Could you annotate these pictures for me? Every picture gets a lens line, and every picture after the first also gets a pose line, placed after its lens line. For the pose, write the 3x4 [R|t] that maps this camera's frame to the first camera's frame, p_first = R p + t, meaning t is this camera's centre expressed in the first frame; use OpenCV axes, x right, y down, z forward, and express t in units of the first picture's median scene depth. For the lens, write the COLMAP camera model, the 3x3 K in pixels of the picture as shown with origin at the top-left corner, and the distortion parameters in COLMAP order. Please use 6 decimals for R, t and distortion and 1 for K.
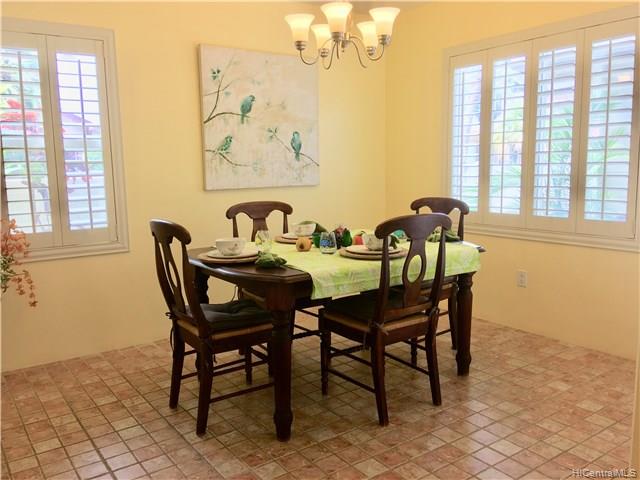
lens RADIAL K [[550.4, 0, 320.4], [0, 550.4, 237.6], [0, 0, 1]] dist [0.091086, -0.046633]
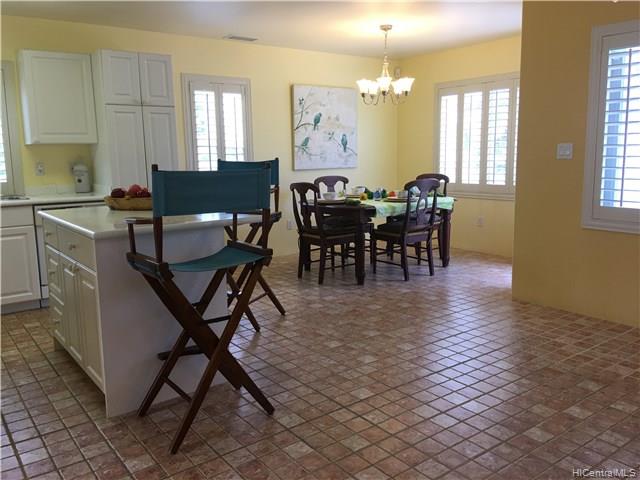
lens RADIAL K [[550.4, 0, 319.7], [0, 550.4, 226.6], [0, 0, 1]] dist [0.091086, -0.046633]
pose [[0.999783, 0.000831, 0.020793, -0.187814], [-0.000909, 0.999993, 0.003701, 0.092271], [-0.020789, -0.003720, 0.999777, -0.778140]]
